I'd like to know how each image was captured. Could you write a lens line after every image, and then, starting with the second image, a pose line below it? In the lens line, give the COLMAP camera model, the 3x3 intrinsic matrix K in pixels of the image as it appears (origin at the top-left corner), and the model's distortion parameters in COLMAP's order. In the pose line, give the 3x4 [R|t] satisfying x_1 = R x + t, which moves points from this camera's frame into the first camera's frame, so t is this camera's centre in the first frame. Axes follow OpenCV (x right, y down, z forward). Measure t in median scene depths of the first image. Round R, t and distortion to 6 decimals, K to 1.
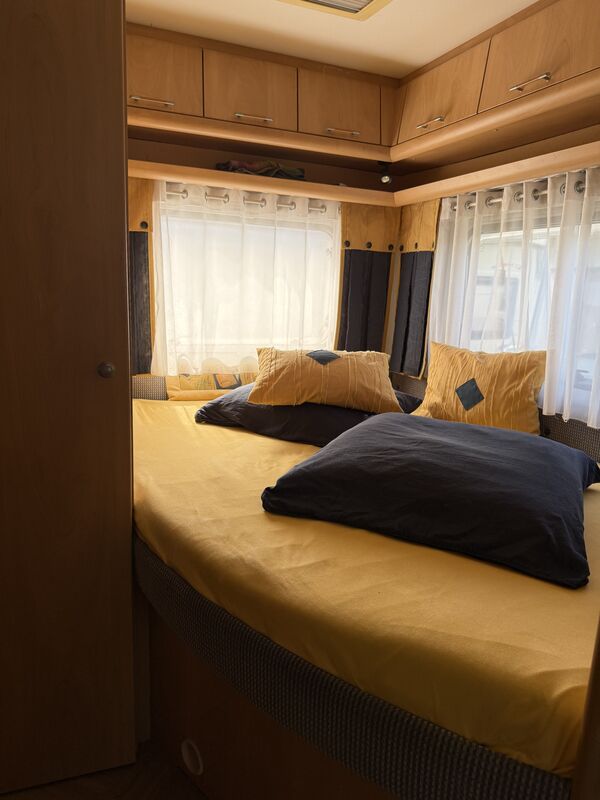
lens RADIAL K [[568.8, 0, 290.3], [0, 568.8, 415.8], [0, 0, 1]] dist [0.048513, -0.076024]
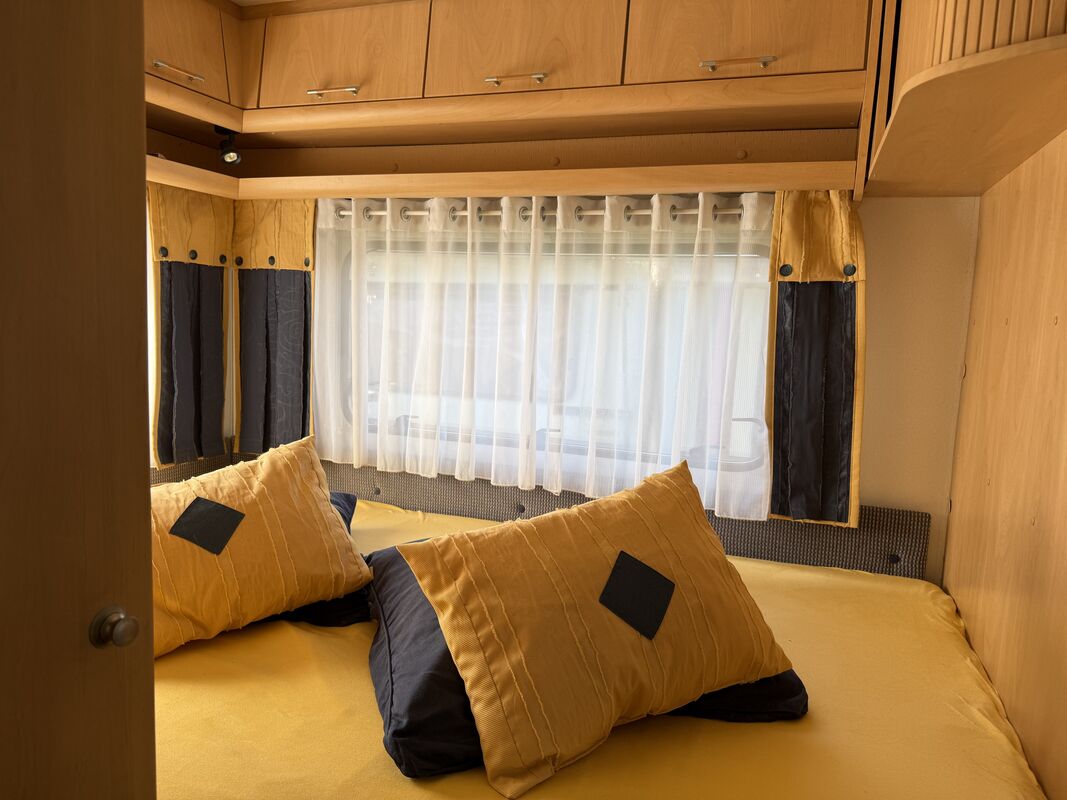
lens RADIAL K [[758.7, 0, 534.3], [0, 758.7, 407.6], [0, 0, 1]] dist [0.048513, -0.076024]
pose [[0.676466, -0.100931, 0.729525, -0.253277], [0.144858, 0.989449, 0.002570, -0.097972], [-0.722088, 0.103939, 0.683949, 0.222063]]
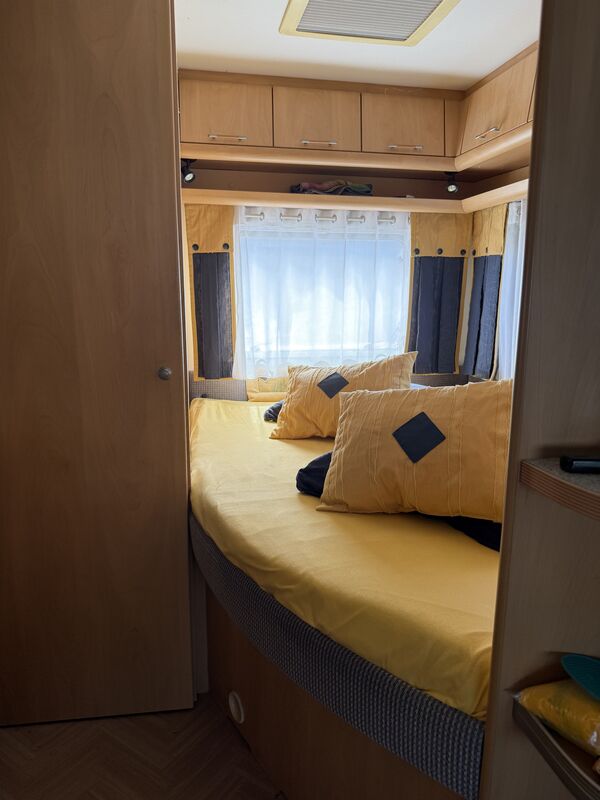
lens RADIAL K [[568.8, 0, 290.3], [0, 568.8, 415.8], [0, 0, 1]] dist [0.048513, -0.076024]
pose [[0.977797, 0.008324, -0.209391, 0.103566], [-0.010016, 0.999925, -0.007024, 0.007926], [0.209316, 0.008966, 0.977807, -0.069426]]
